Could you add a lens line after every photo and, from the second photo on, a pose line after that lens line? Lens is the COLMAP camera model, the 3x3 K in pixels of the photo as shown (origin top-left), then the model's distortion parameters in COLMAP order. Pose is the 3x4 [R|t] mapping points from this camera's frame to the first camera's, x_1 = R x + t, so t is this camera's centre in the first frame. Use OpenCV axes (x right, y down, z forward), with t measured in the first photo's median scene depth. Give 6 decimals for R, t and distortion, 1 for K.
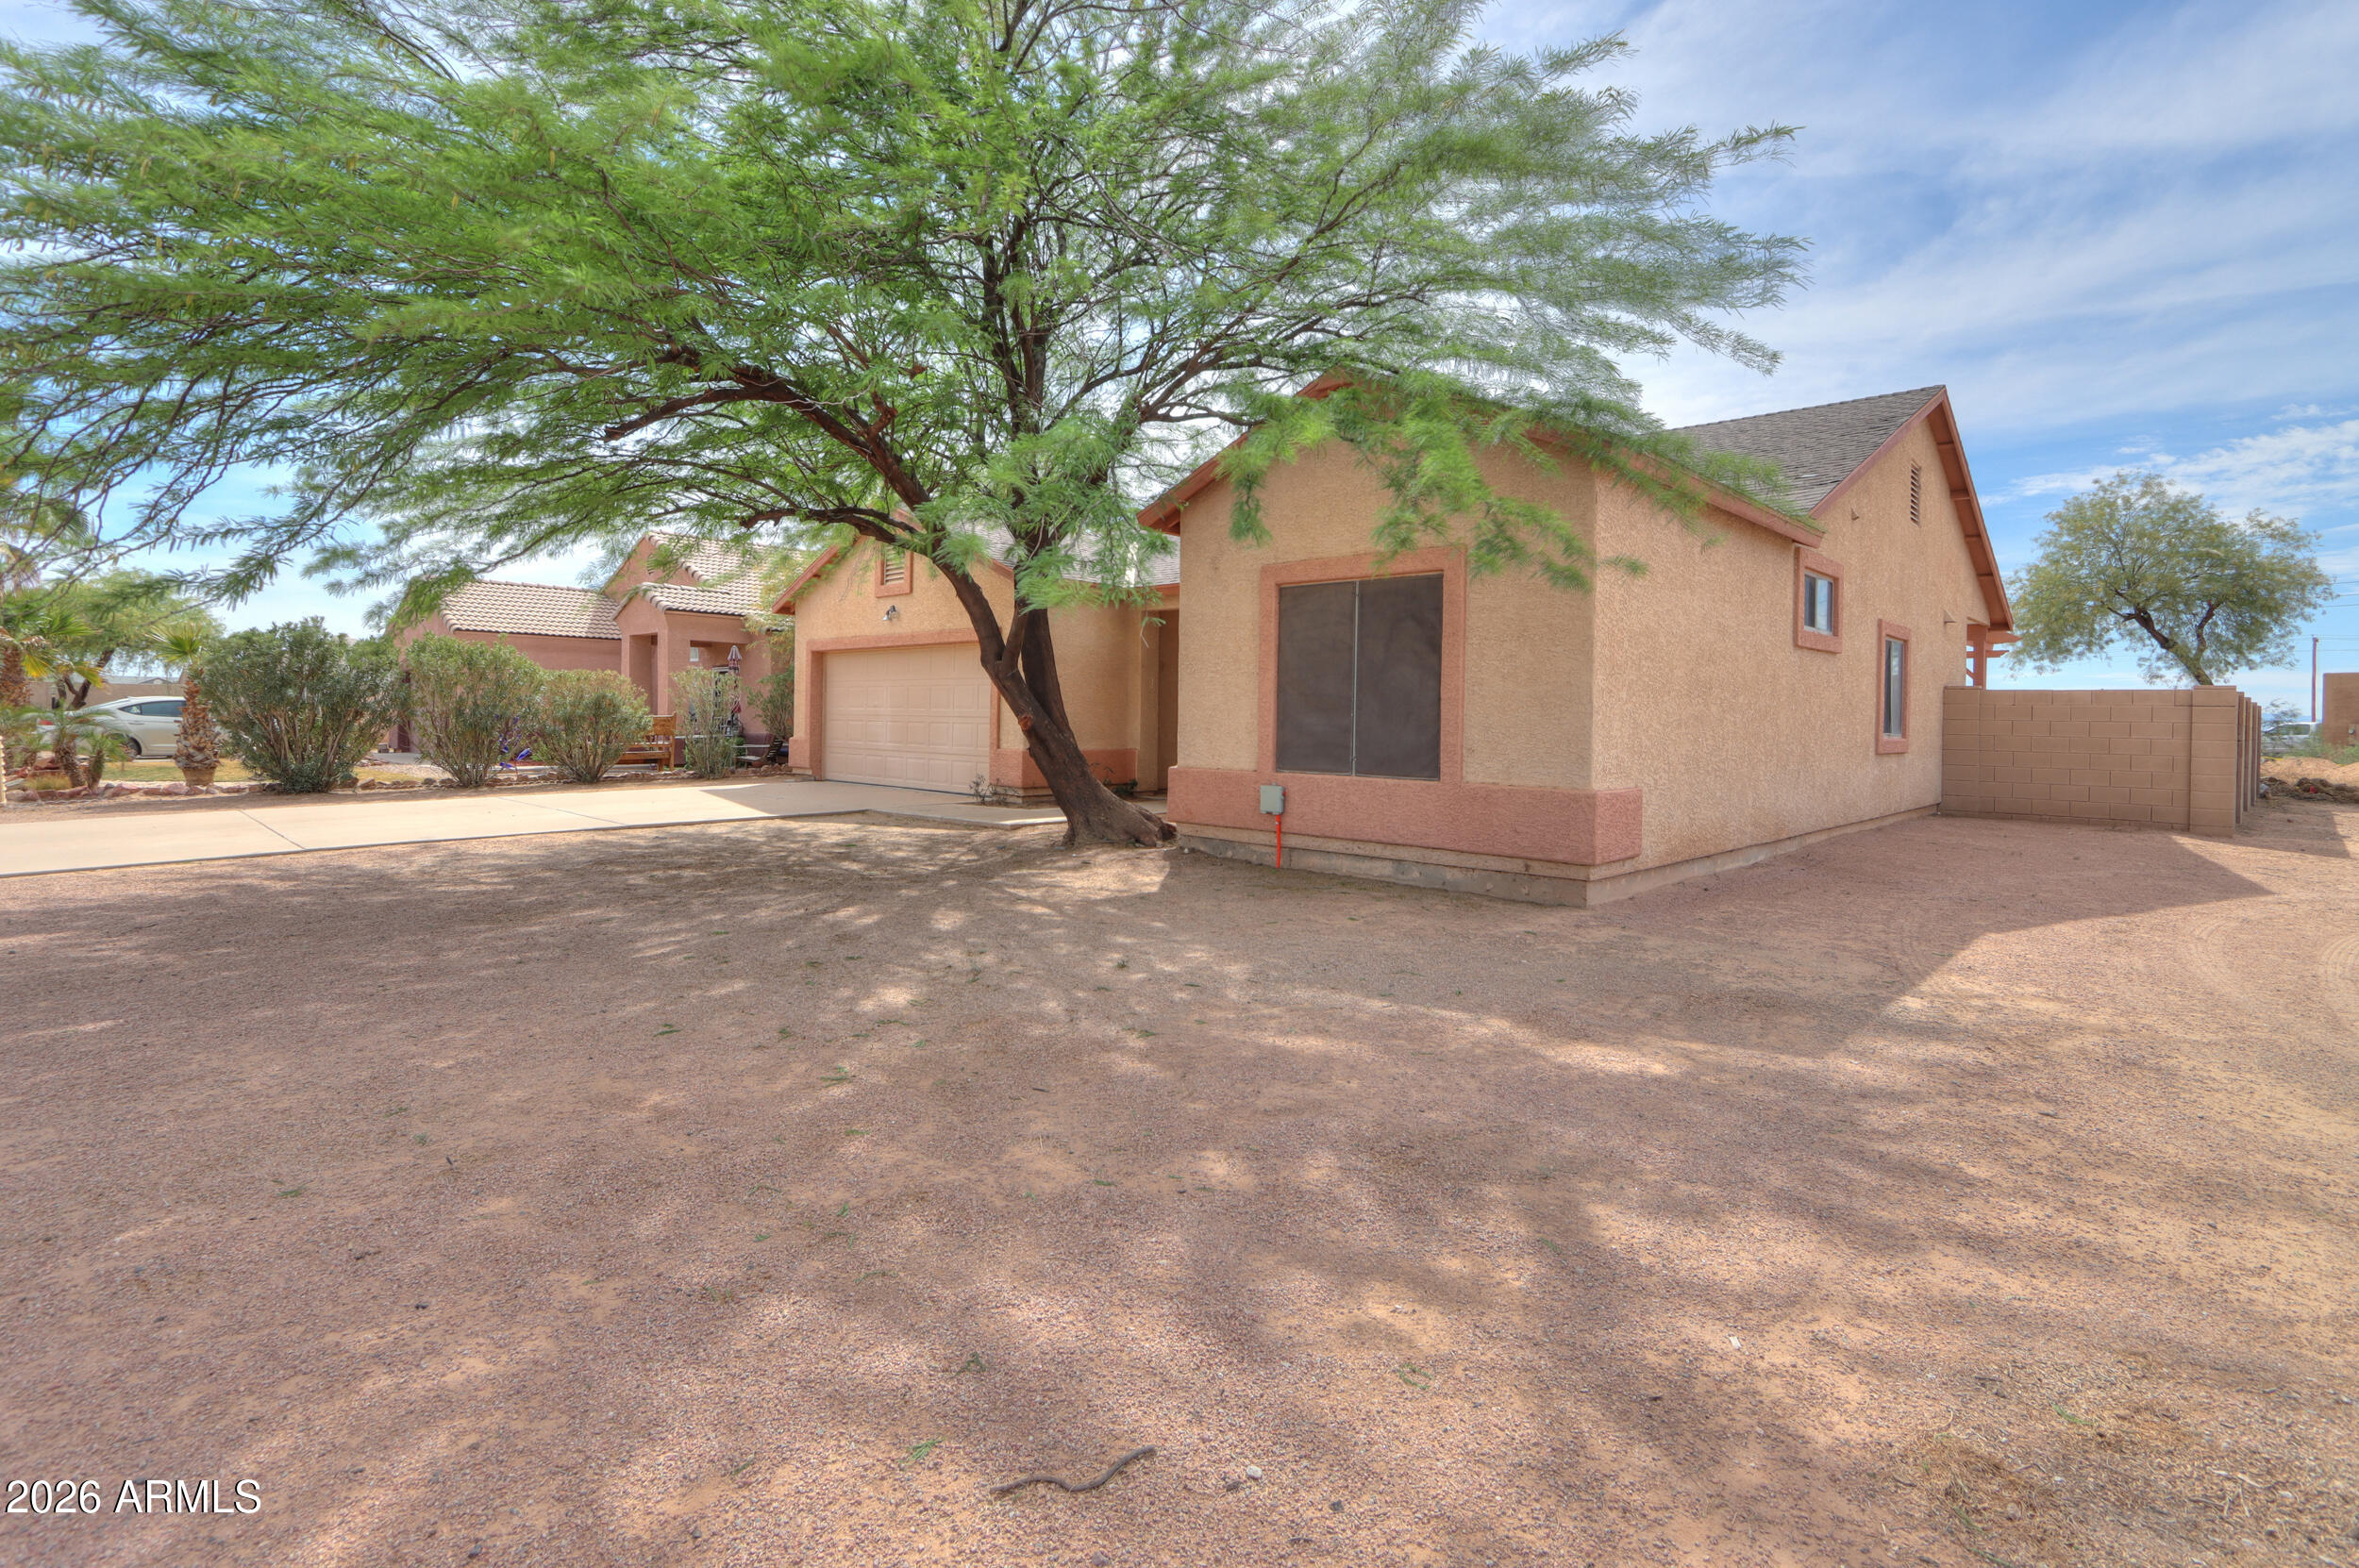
lens RADIAL K [[1100.2, 0, 1207.9], [0, 1100.2, 723.0], [0, 0, 1]] dist [-0.019426, -0.000500]
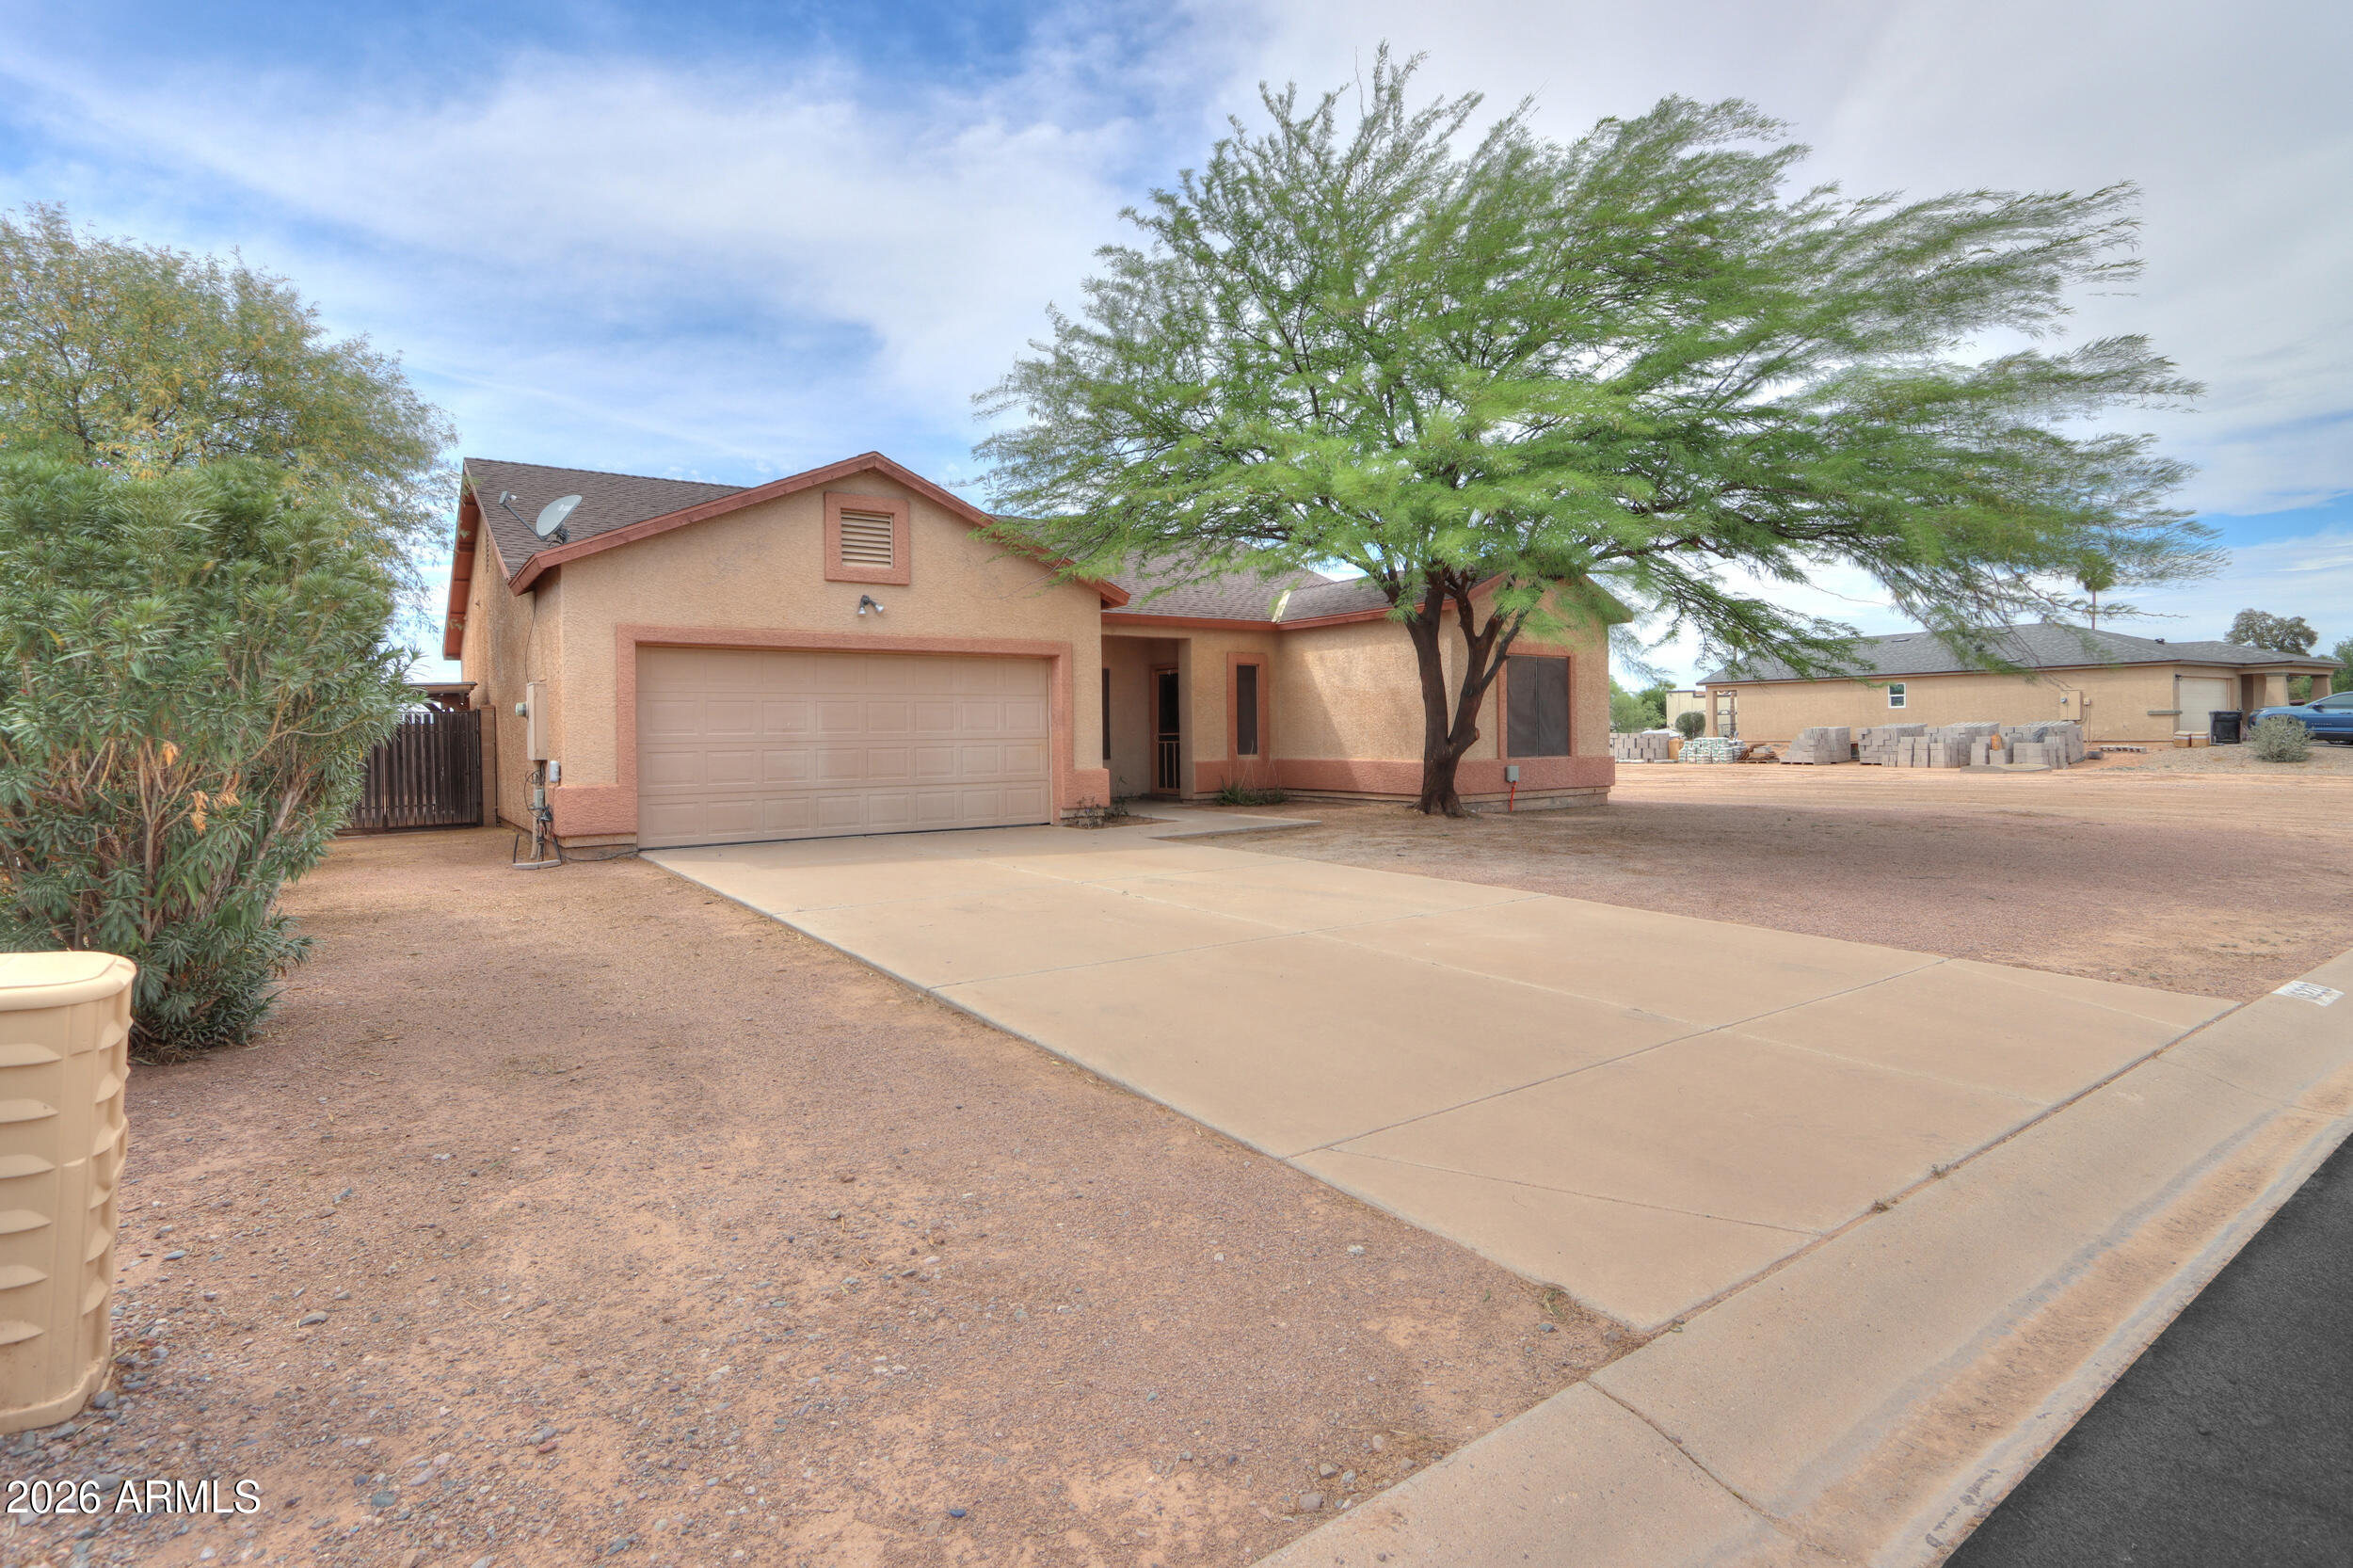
lens RADIAL K [[1097.5, 0, 1168.7], [0, 1097.5, 768.5], [0, 0, 1]] dist [-0.019426, -0.000500]
pose [[0.212680, -0.041414, 0.976244, -1.903656], [0.024785, 0.999009, 0.036980, -0.020084], [-0.976808, 0.016332, 0.213496, 1.227376]]
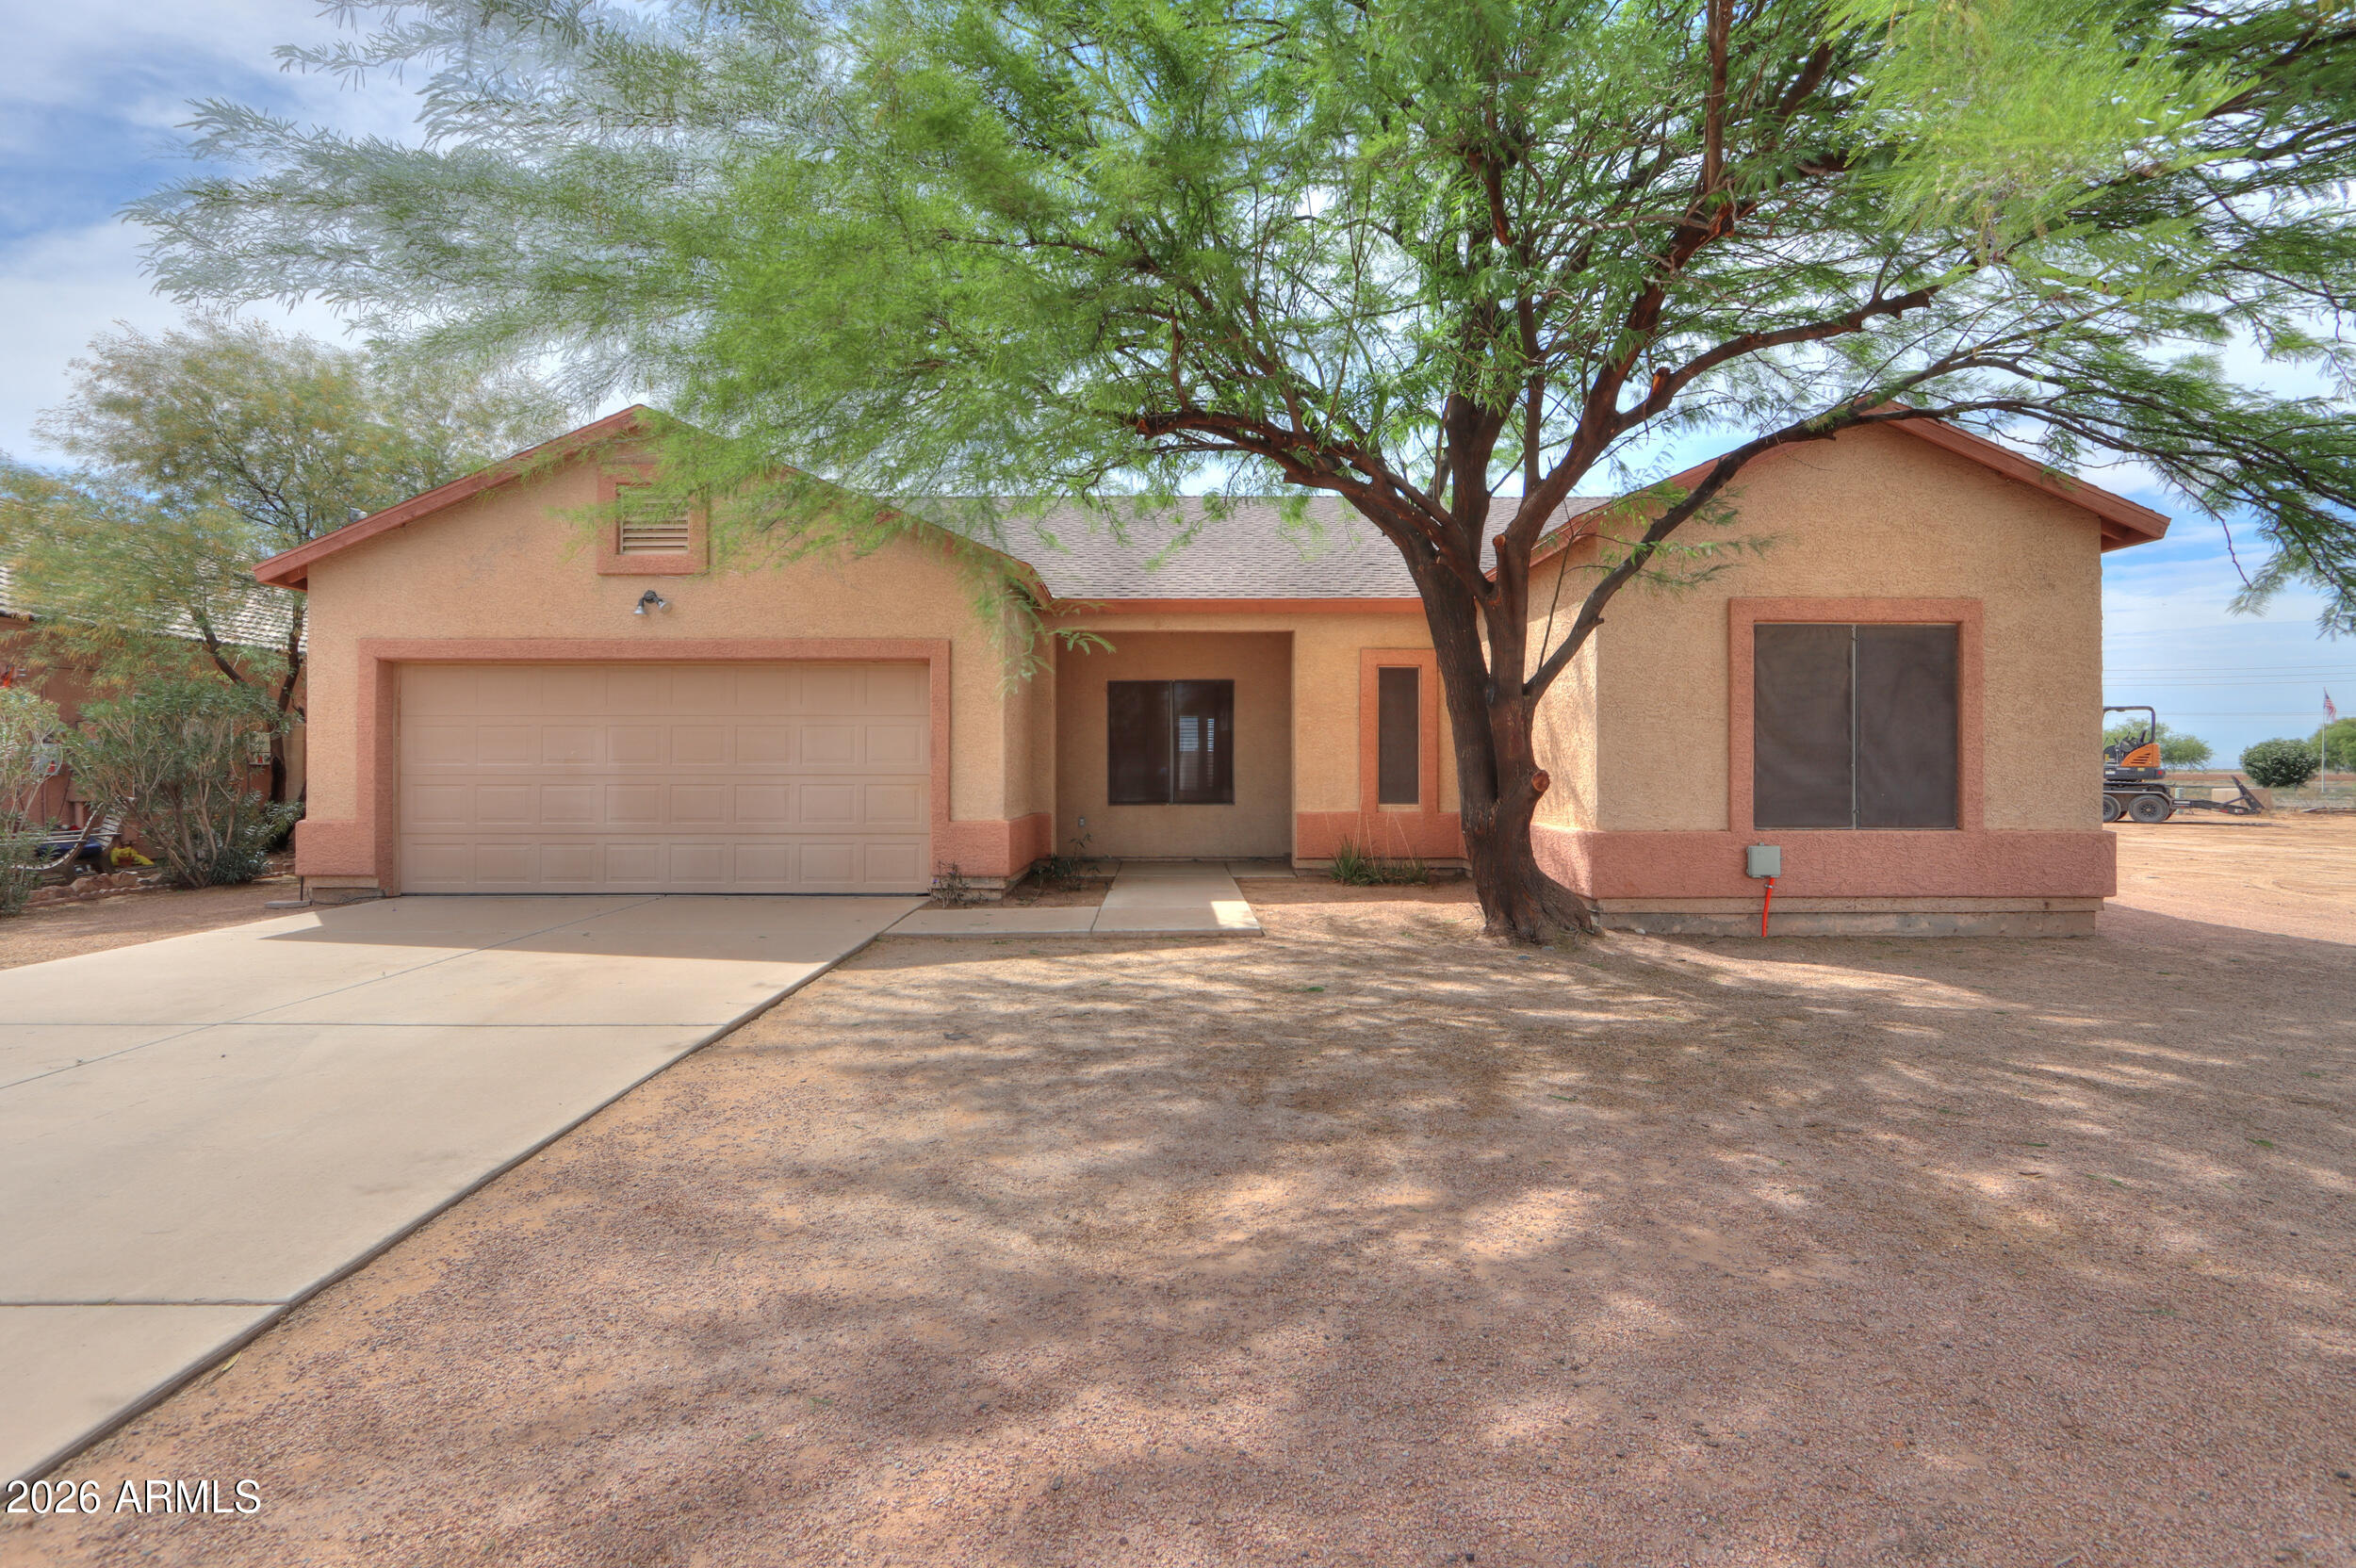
lens RADIAL K [[1098.8, 0, 1174.5], [0, 1098.8, 775.8], [0, 0, 1]] dist [-0.019426, -0.000500]
pose [[0.725914, -0.012416, 0.687673, -0.944834], [0.012727, 0.999908, 0.004619, -0.010476], [-0.687668, 0.005399, 0.726006, 0.721600]]
